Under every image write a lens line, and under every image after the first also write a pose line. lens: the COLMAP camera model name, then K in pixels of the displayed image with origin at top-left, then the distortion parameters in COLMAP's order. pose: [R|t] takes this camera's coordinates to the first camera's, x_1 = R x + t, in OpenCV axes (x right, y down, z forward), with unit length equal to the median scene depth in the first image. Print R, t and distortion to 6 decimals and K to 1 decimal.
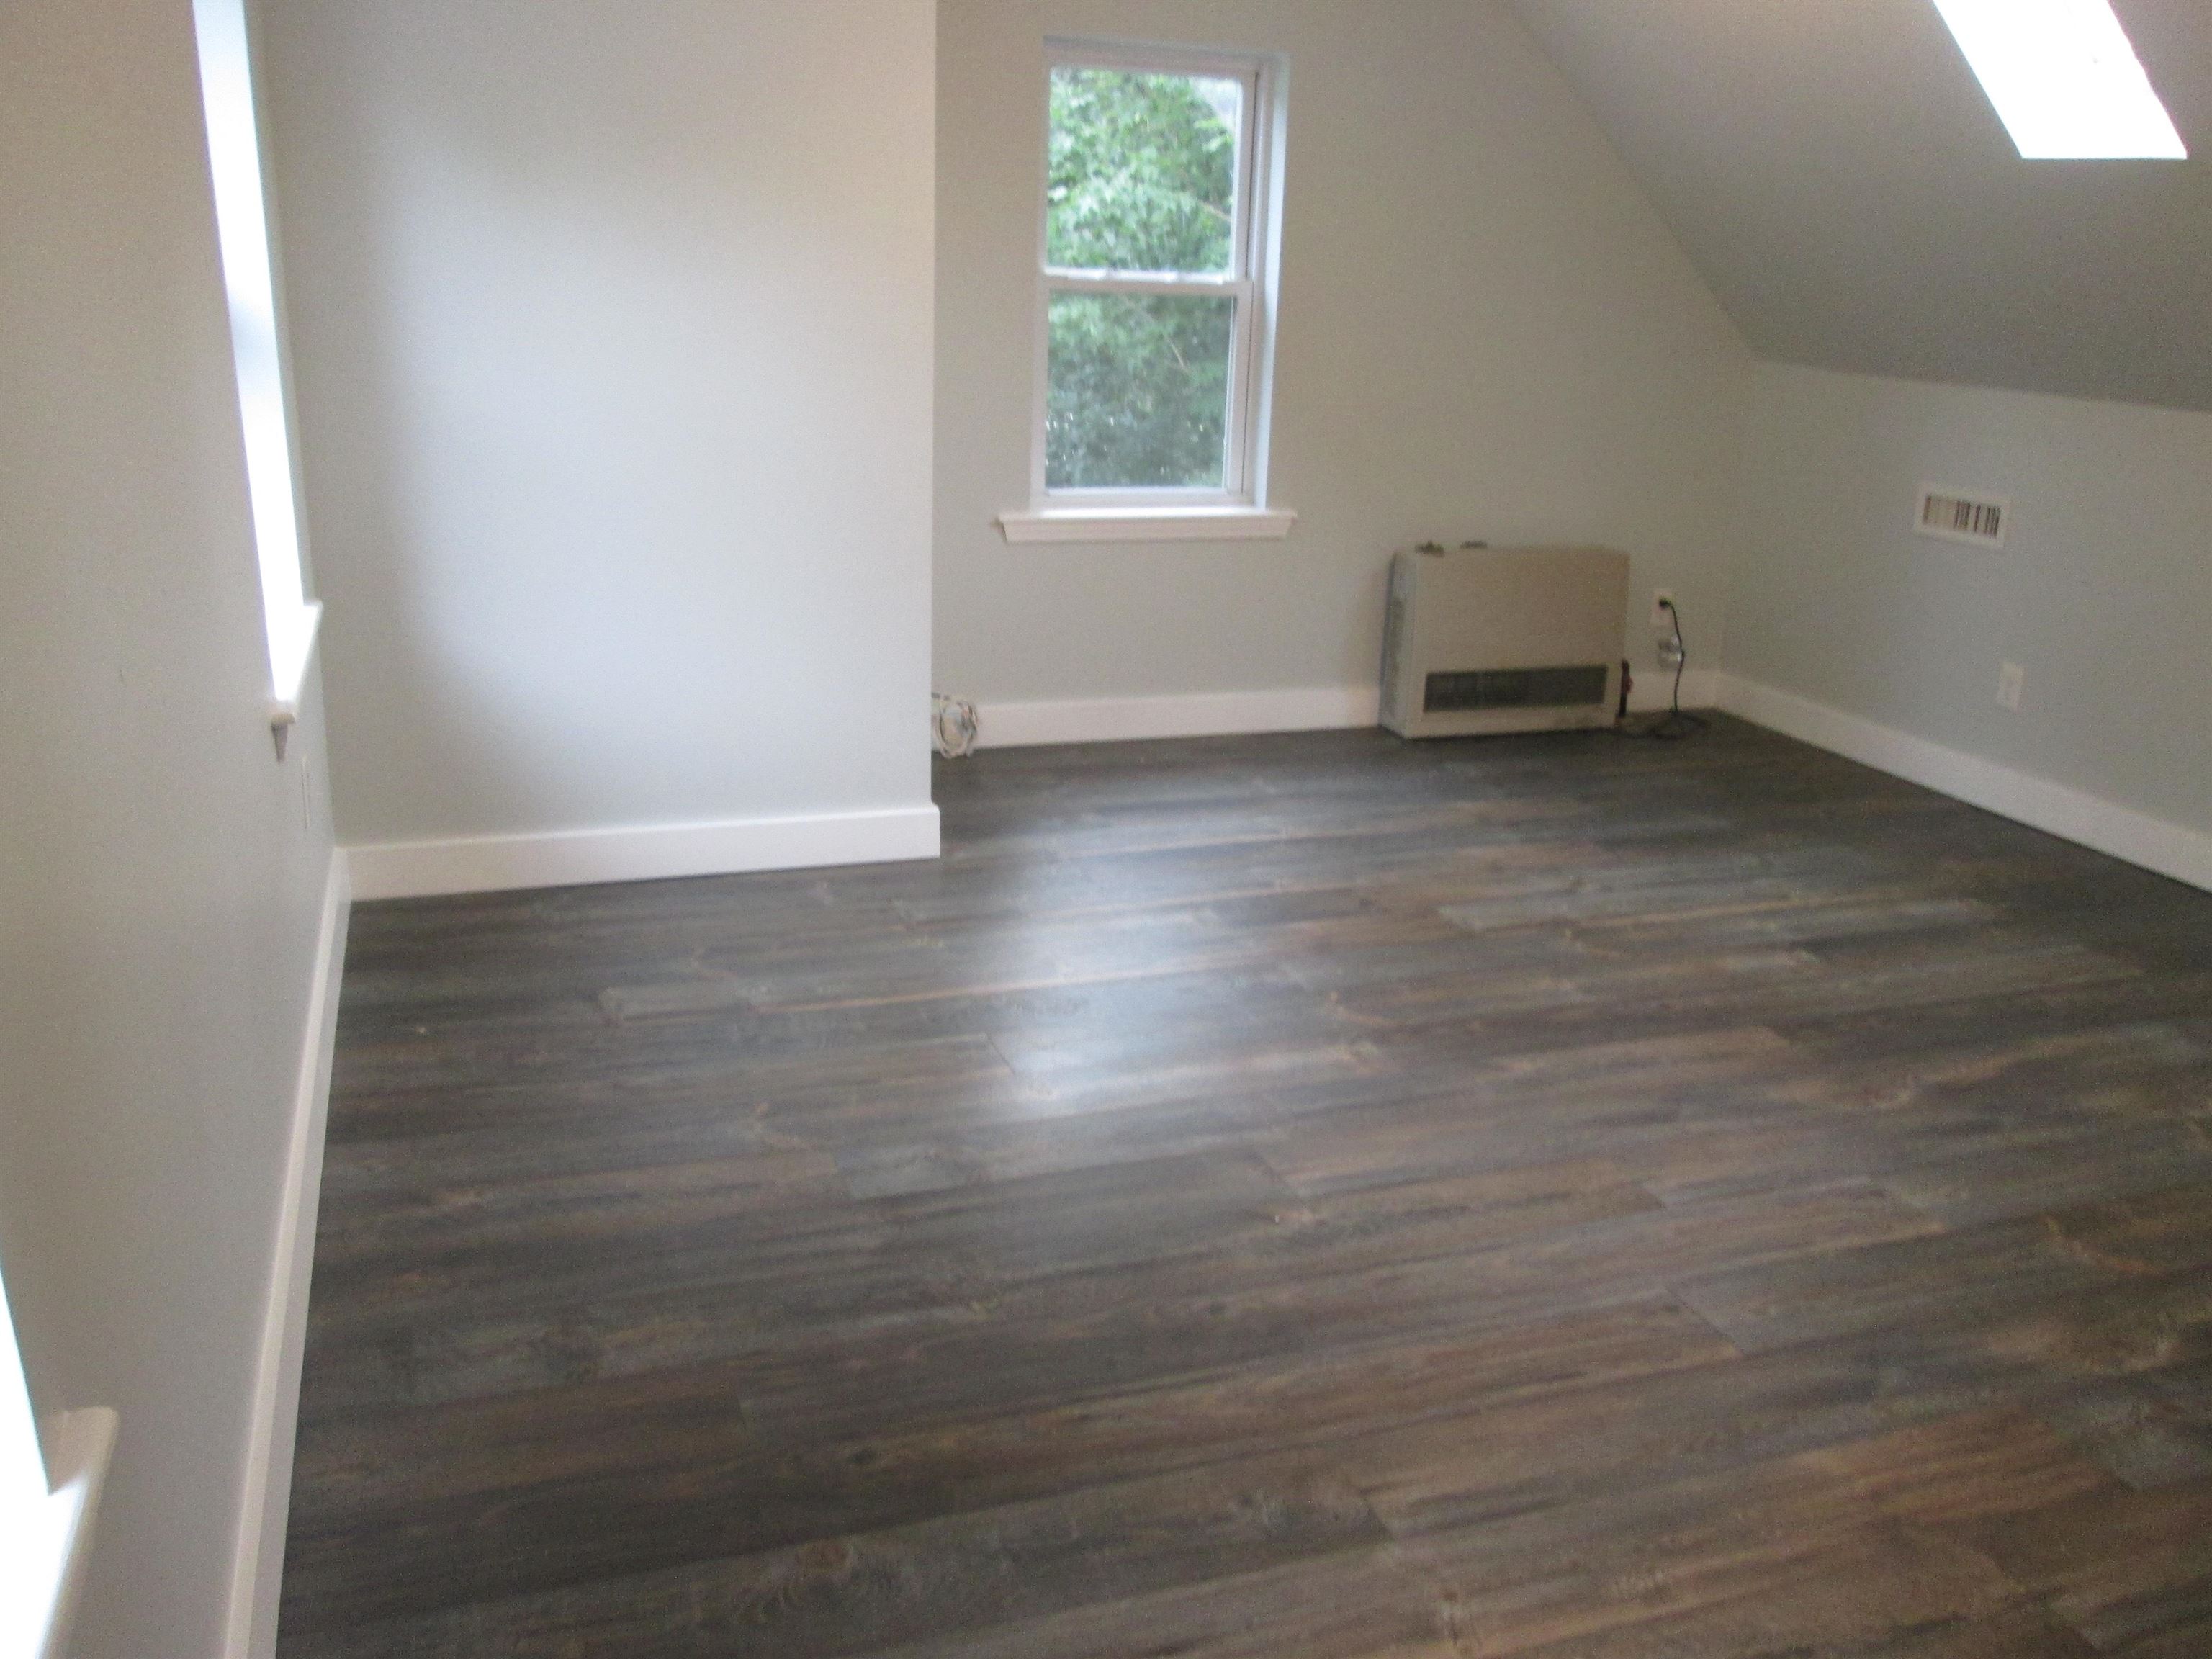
lens RADIAL K [[1836.0, 0, 1104.2], [0, 1836.0, 832.1], [0, 0, 1]] dist [-0.057642, 0.025973]
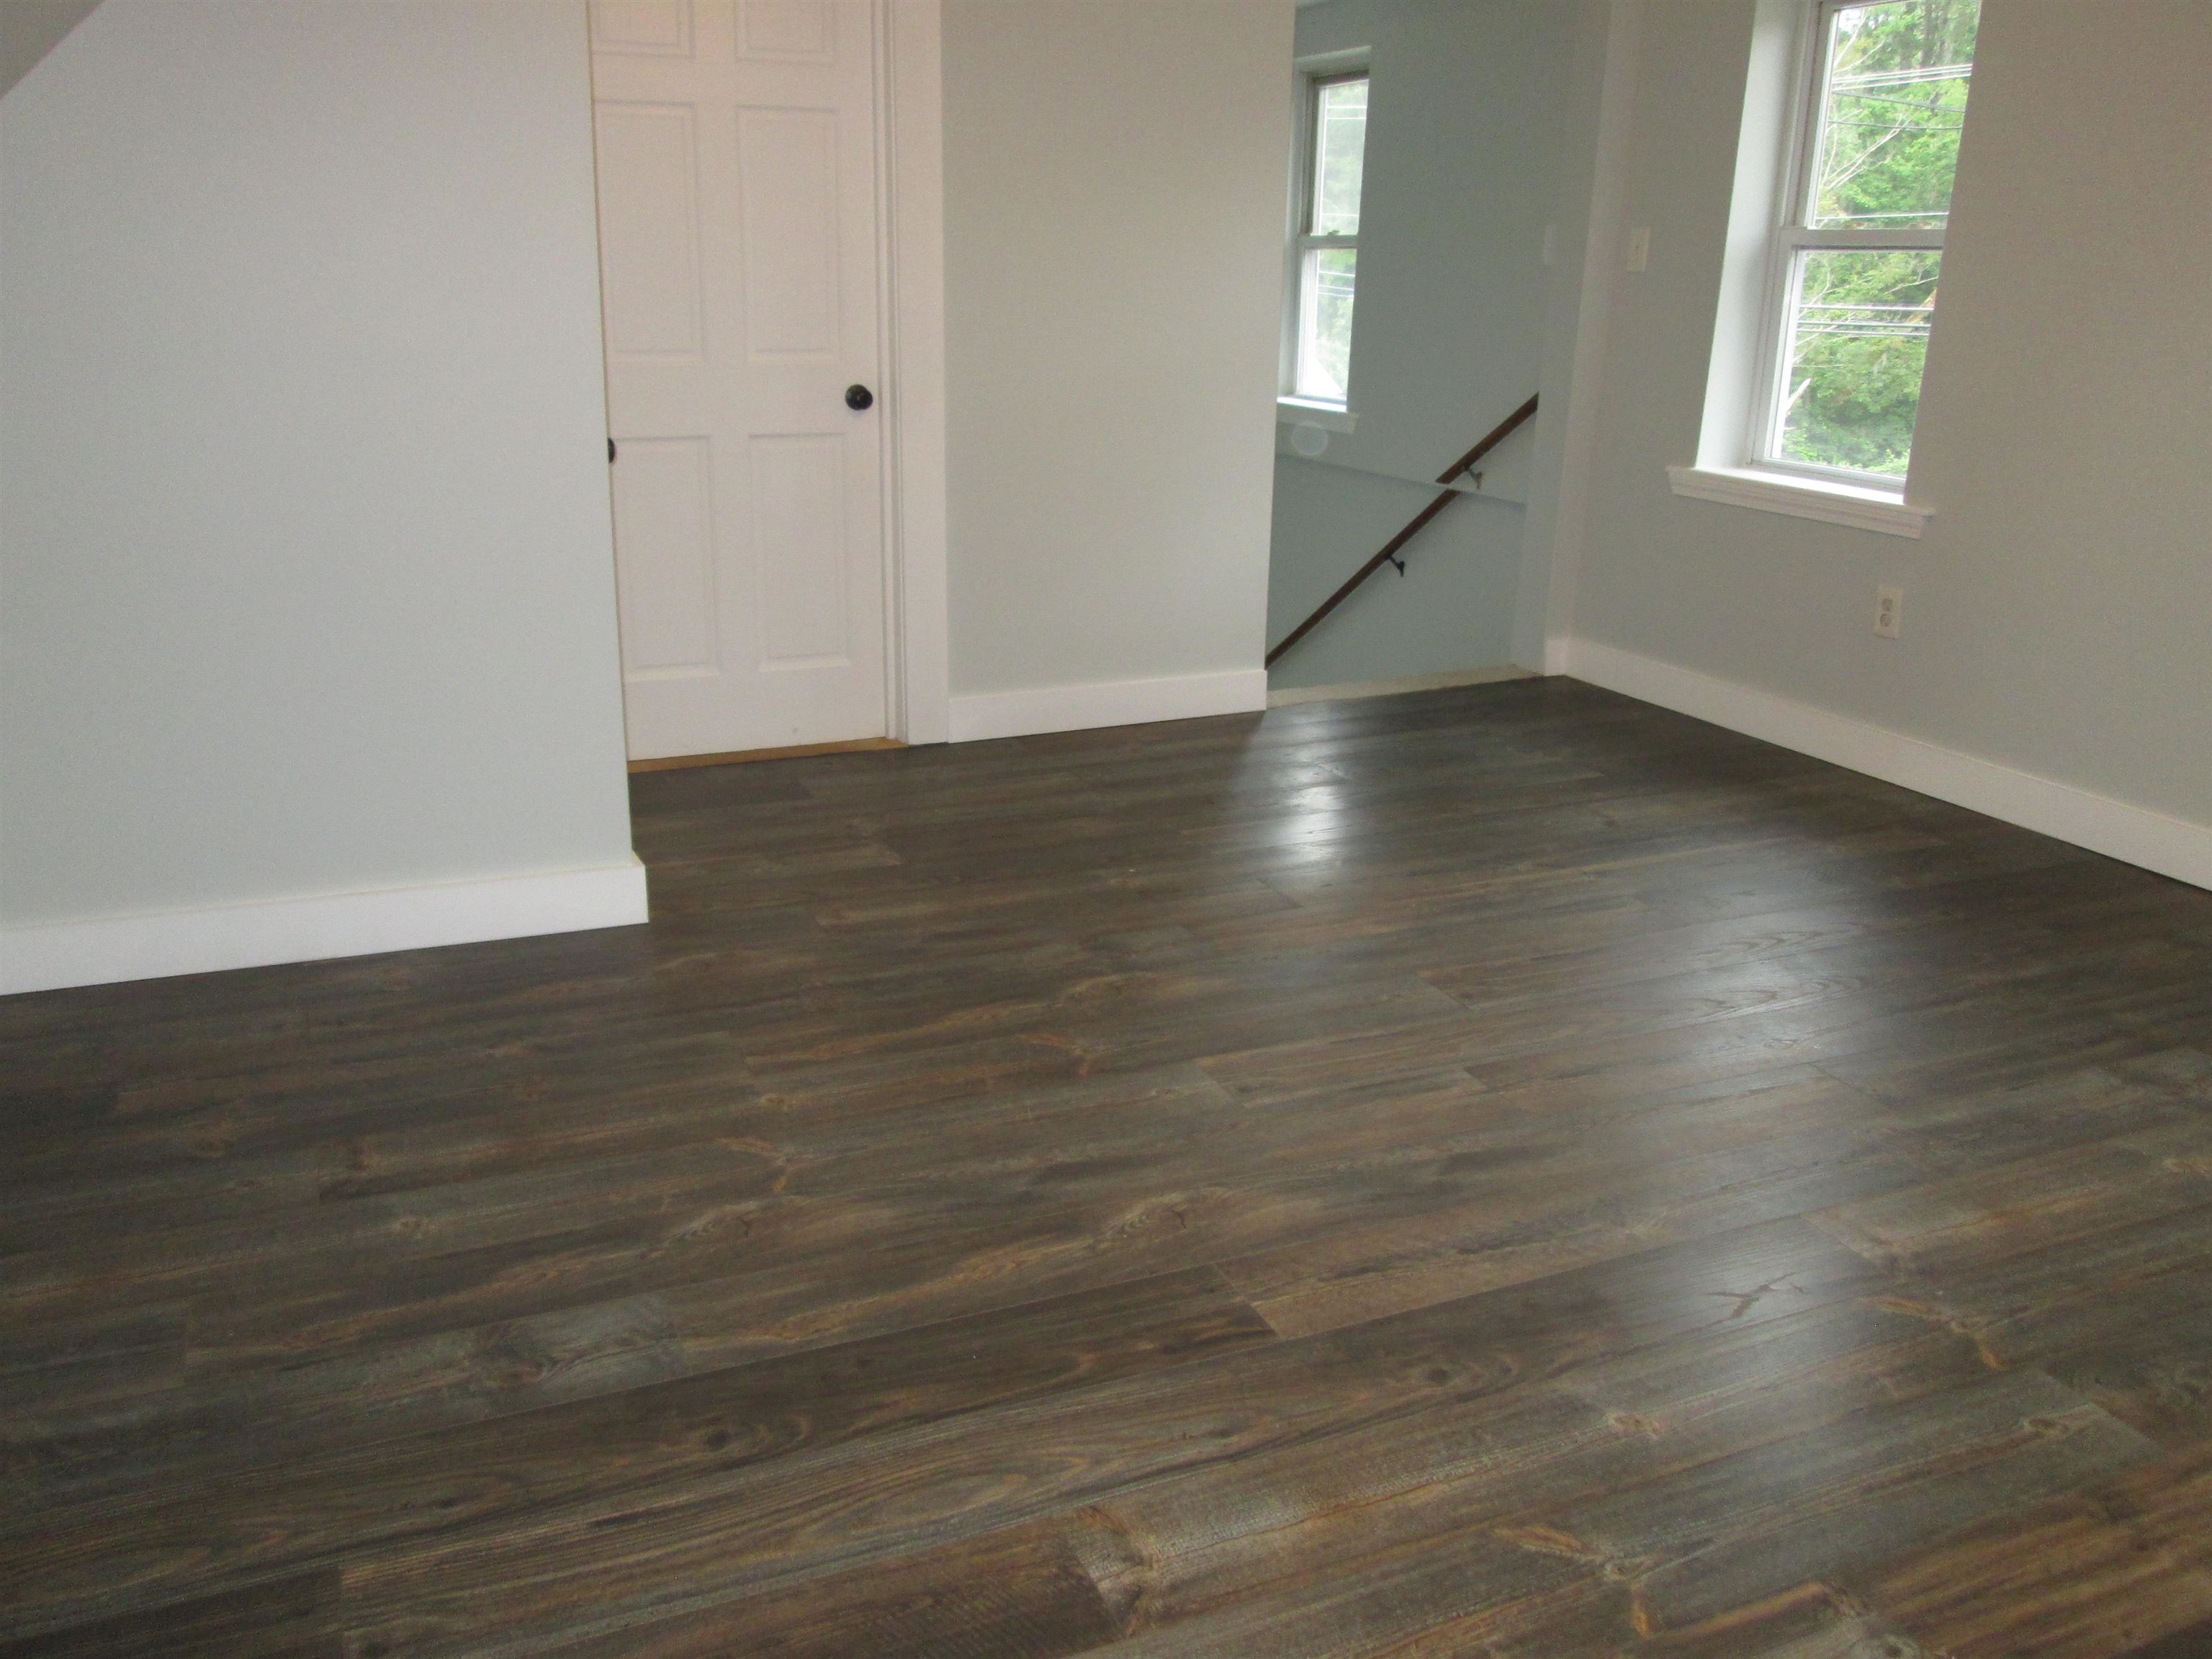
lens RADIAL K [[1836.0, 0, 1104.0], [0, 1836.0, 832.4], [0, 0, 1]] dist [-0.057642, 0.025973]
pose [[-0.996856, -0.021667, -0.076210, 0.523073], [-0.060726, 0.826762, 0.559264, -0.412582], [0.050890, 0.562134, -0.825479, 1.561048]]
